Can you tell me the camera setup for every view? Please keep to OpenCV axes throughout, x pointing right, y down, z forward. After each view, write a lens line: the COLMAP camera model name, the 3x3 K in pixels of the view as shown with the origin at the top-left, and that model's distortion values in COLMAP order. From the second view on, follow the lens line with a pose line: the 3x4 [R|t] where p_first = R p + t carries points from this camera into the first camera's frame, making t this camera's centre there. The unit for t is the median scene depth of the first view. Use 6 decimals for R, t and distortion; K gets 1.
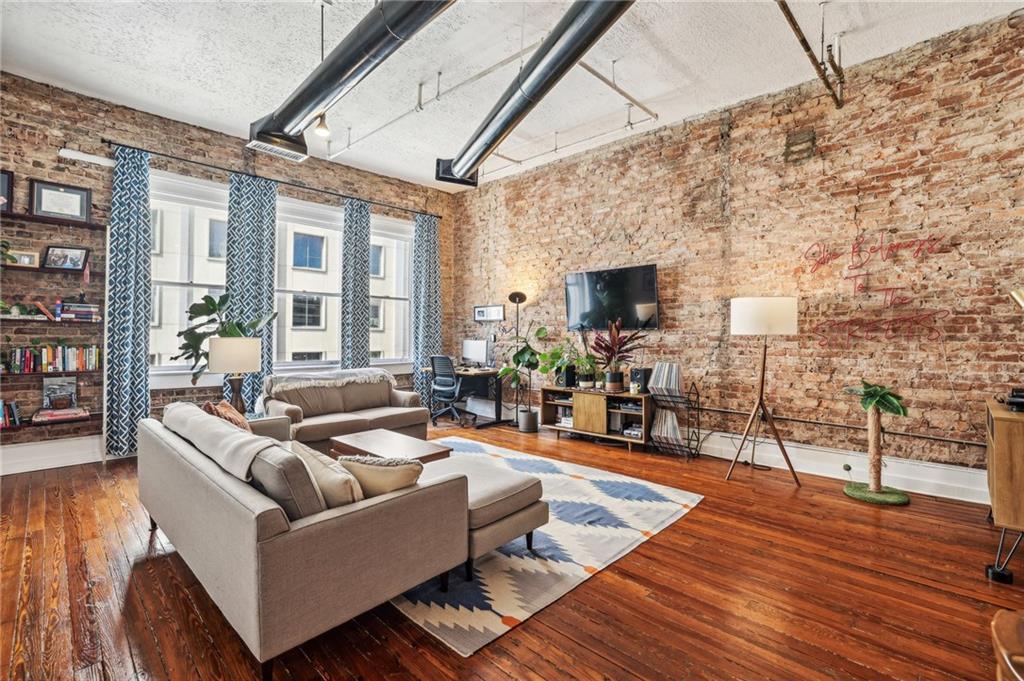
lens RADIAL K [[463.3, 0, 514.4], [0, 463.3, 334.2], [0, 0, 1]] dist [-0.043335, 0.018847]
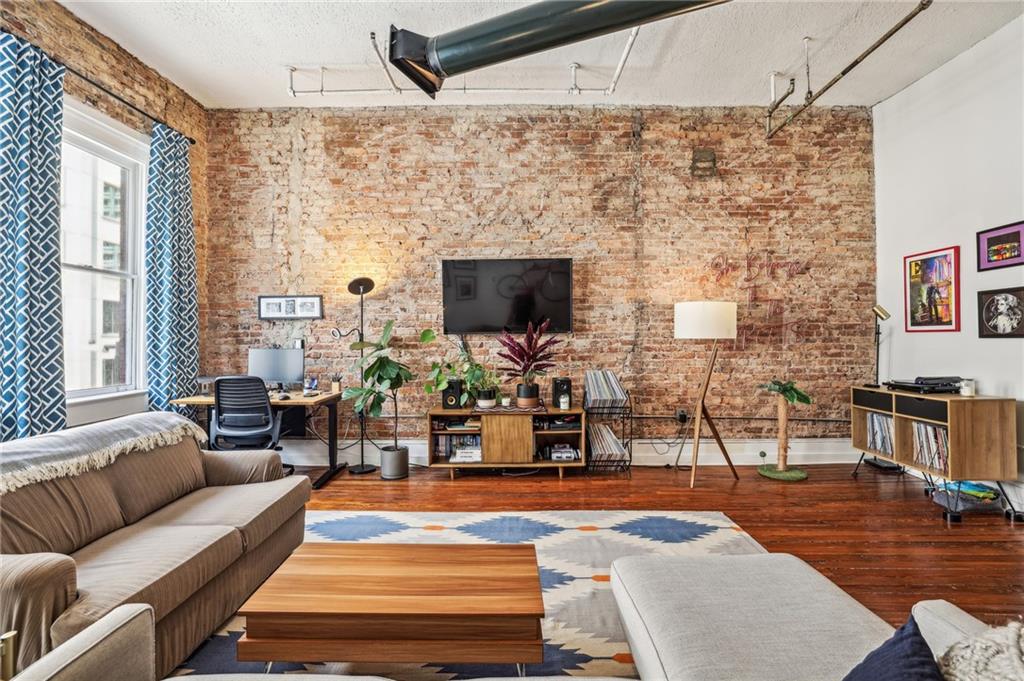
lens RADIAL K [[466.3, 0, 514.4], [0, 466.3, 337.4], [0, 0, 1]] dist [-0.049798, 0.022315]
pose [[0.728841, -0.004155, 0.684671, -0.417722], [0.003190, 0.999991, 0.002672, -0.004890], [-0.684676, 0.000237, 0.728848, 0.474098]]
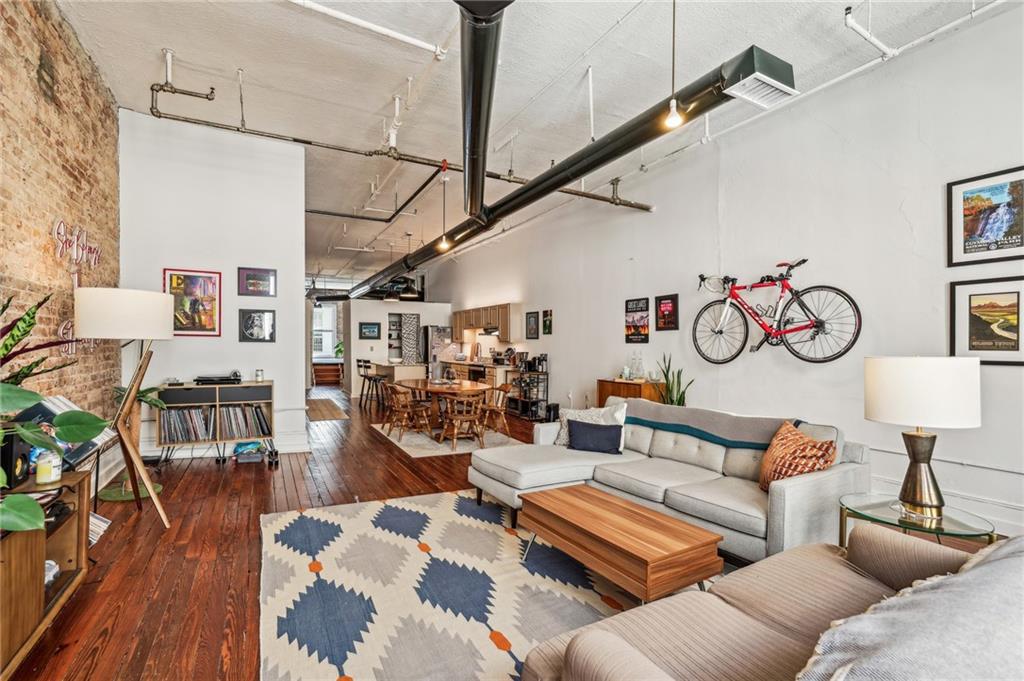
lens RADIAL K [[452.0, 0, 508.5], [0, 452.0, 354.0], [0, 0, 1]] dist [-0.048791, 0.017260]
pose [[-0.953254, -0.019731, 0.301524, -0.261437], [-0.016359, 0.999772, 0.013707, 0.004950], [-0.301726, 0.008133, -0.953360, 1.333653]]
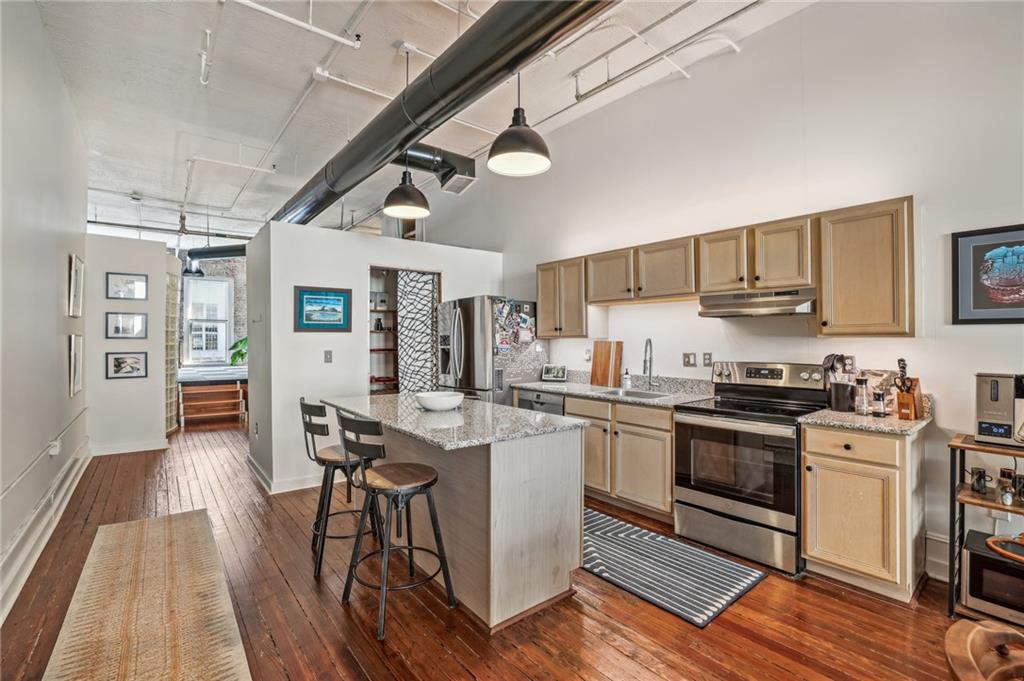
lens RADIAL K [[454.7, 0, 512.6], [0, 454.7, 343.3], [0, 0, 1]] dist [-0.050929, 0.018039]
pose [[-0.992840, -0.006393, 0.119277, 0.719623], [-0.006564, 0.999978, -0.001039, -0.007050], [-0.119267, -0.001814, -0.992861, 0.075365]]
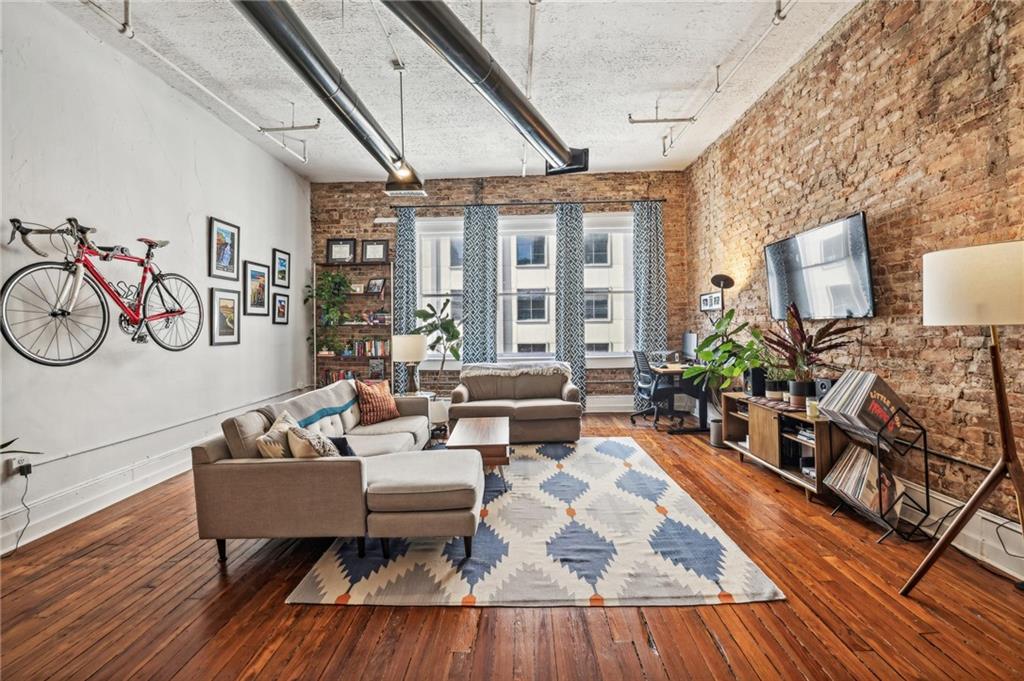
lens RADIAL K [[446.6, 0, 507.6], [0, 446.6, 332.9], [0, 0, 1]] dist [-0.045649, 0.017185]
pose [[0.663674, -0.006858, -0.747991, 0.469994], [0.020885, 0.999738, 0.009364, -0.004907], [0.747730, -0.021837, 0.663643, 0.275837]]
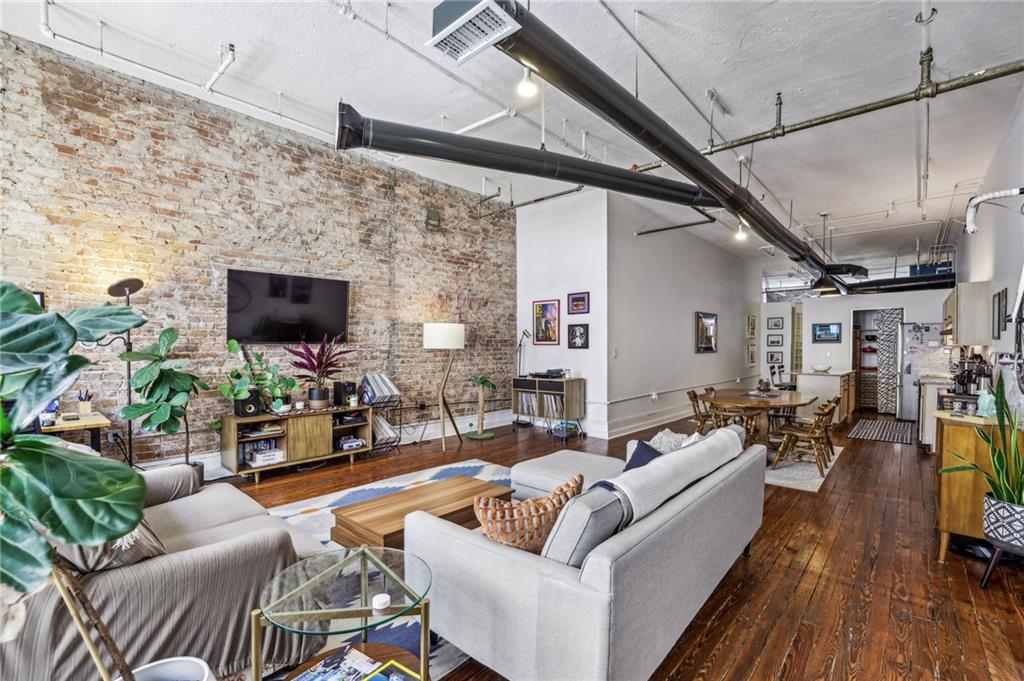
lens RADIAL K [[456.7, 0, 520.5], [0, 456.7, 357.9], [0, 0, 1]] dist [-0.049887, 0.018136]
pose [[-0.046131, -0.029636, 0.998496, -0.819105], [-0.006520, 0.999547, 0.029366, -0.011832], [-0.998914, -0.005155, -0.046303, 0.724298]]
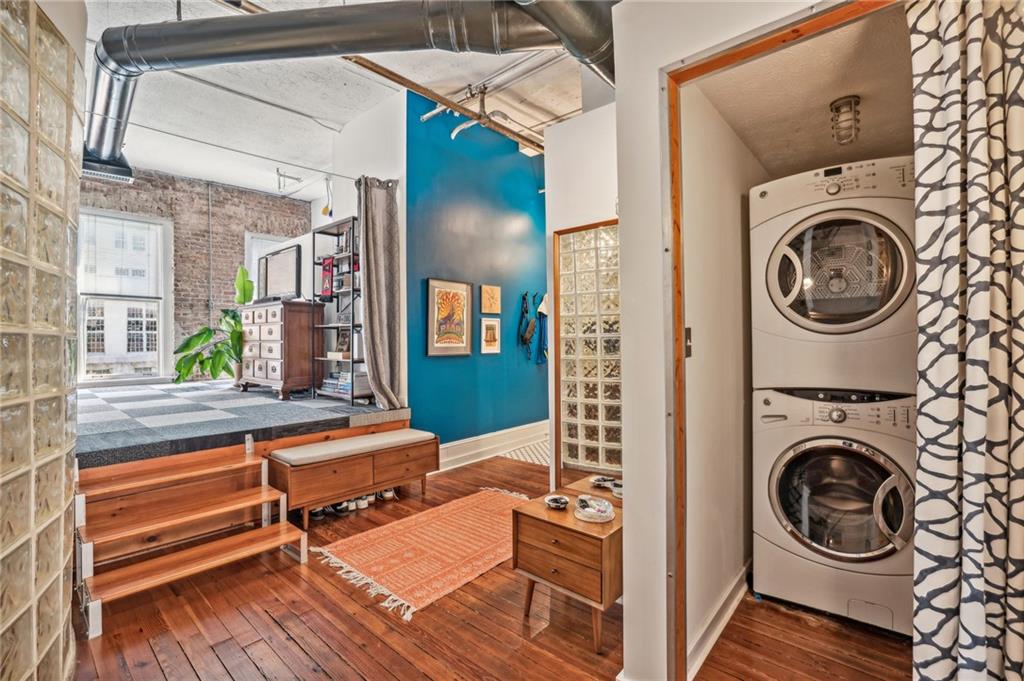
lens RADIAL K [[454.7, 0, 512.6], [0, 454.7, 343.3], [0, 0, 1]] dist [-0.050929, 0.018039]
pose [[-0.998847, 0.002396, -0.047946, 1.690771], [0.002319, 0.999996, 0.001658, 0.010925], [0.047950, 0.001545, -0.998849, -0.912960]]
